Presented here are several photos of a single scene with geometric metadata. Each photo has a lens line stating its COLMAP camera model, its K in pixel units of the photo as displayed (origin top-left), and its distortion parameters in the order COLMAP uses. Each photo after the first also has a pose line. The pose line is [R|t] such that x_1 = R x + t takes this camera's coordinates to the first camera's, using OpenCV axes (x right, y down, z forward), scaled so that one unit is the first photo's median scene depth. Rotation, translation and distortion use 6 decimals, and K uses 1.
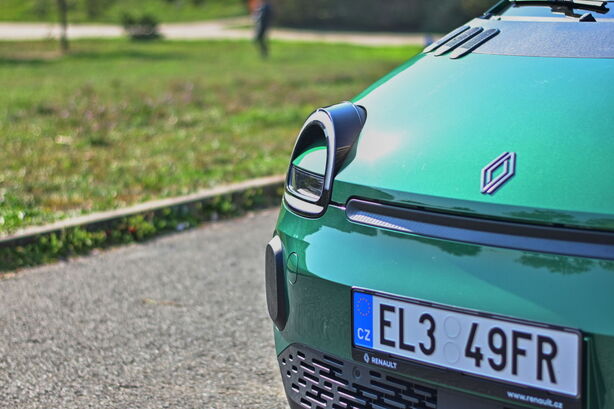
lens RADIAL K [[1355.6, 0, 307.0], [0, 1355.6, 204.5], [0, 0, 1]] dist [-0.004907, -0.151596]
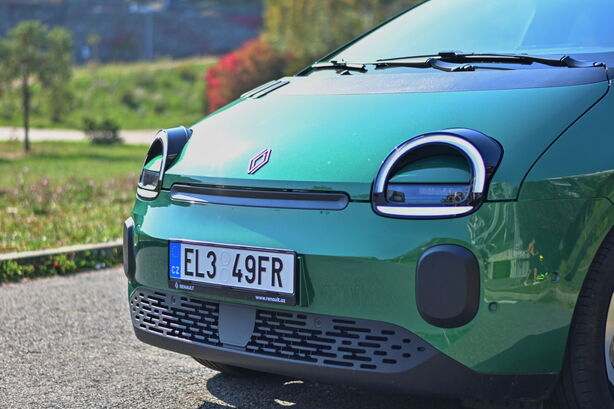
lens RADIAL K [[1355.6, 0, 307.0], [0, 1355.6, 204.5], [0, 0, 1]] dist [-0.004907, -0.151596]
pose [[0.999394, 0.022693, 0.026377, 0.128143], [-0.020416, 0.996290, -0.083601, 0.127395], [-0.028177, 0.083012, 0.996150, -0.452319]]
